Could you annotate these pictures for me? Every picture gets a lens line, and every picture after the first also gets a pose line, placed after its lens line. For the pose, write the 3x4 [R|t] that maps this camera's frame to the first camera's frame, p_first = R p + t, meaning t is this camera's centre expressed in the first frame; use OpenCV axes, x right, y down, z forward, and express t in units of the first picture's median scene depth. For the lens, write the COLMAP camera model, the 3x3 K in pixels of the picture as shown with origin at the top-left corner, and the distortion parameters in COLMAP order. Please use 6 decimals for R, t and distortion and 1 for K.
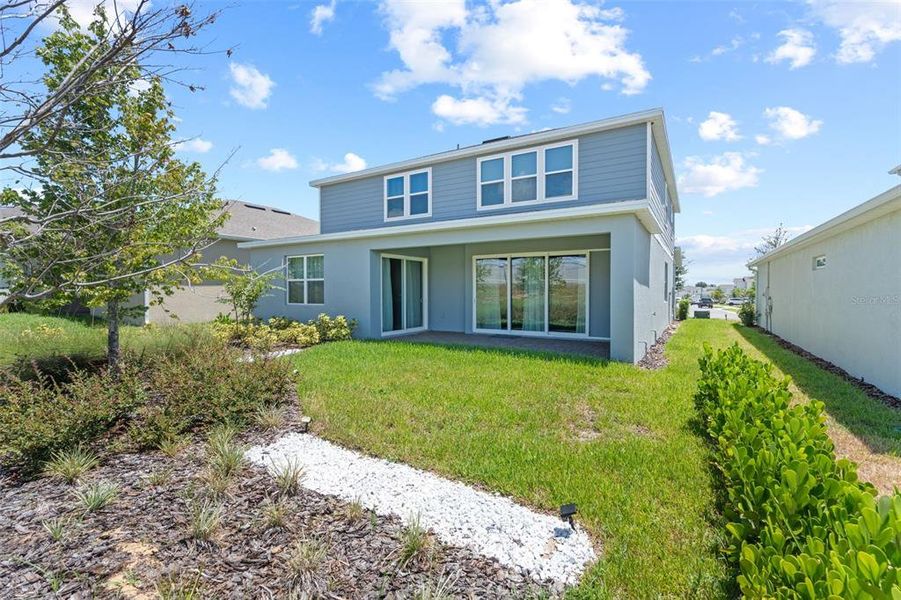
lens RADIAL K [[416.0, 0, 453.6], [0, 416.0, 297.4], [0, 0, 1]] dist [0.000373, -0.000414]
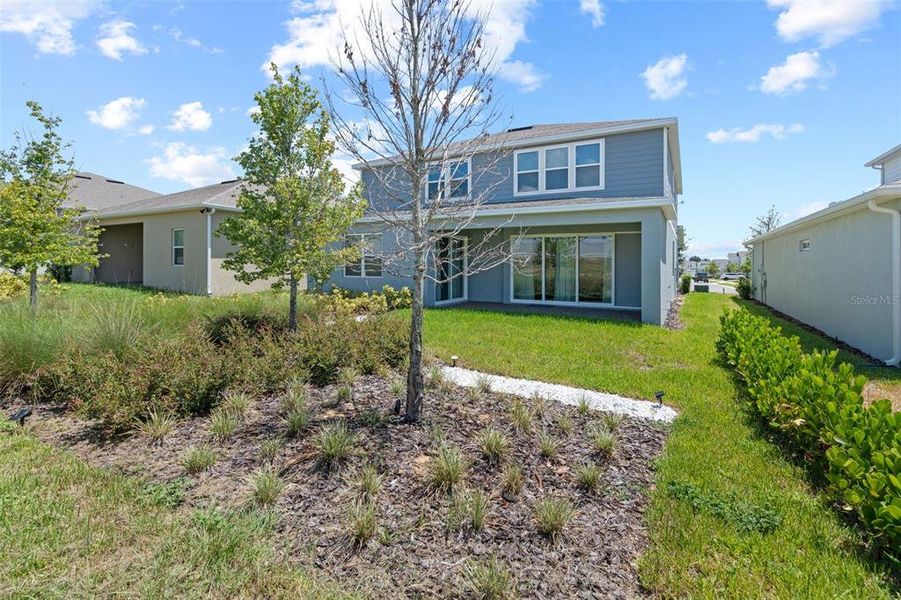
lens RADIAL K [[435.0, 0, 451.5], [0, 435.0, 259.1], [0, 0, 1]] dist [-0.000930, 0.000111]
pose [[0.999578, 0.007430, 0.028098, -0.153706], [-0.006733, 0.999669, -0.024813, -0.004013], [-0.028273, 0.024613, 0.999297, -0.195711]]
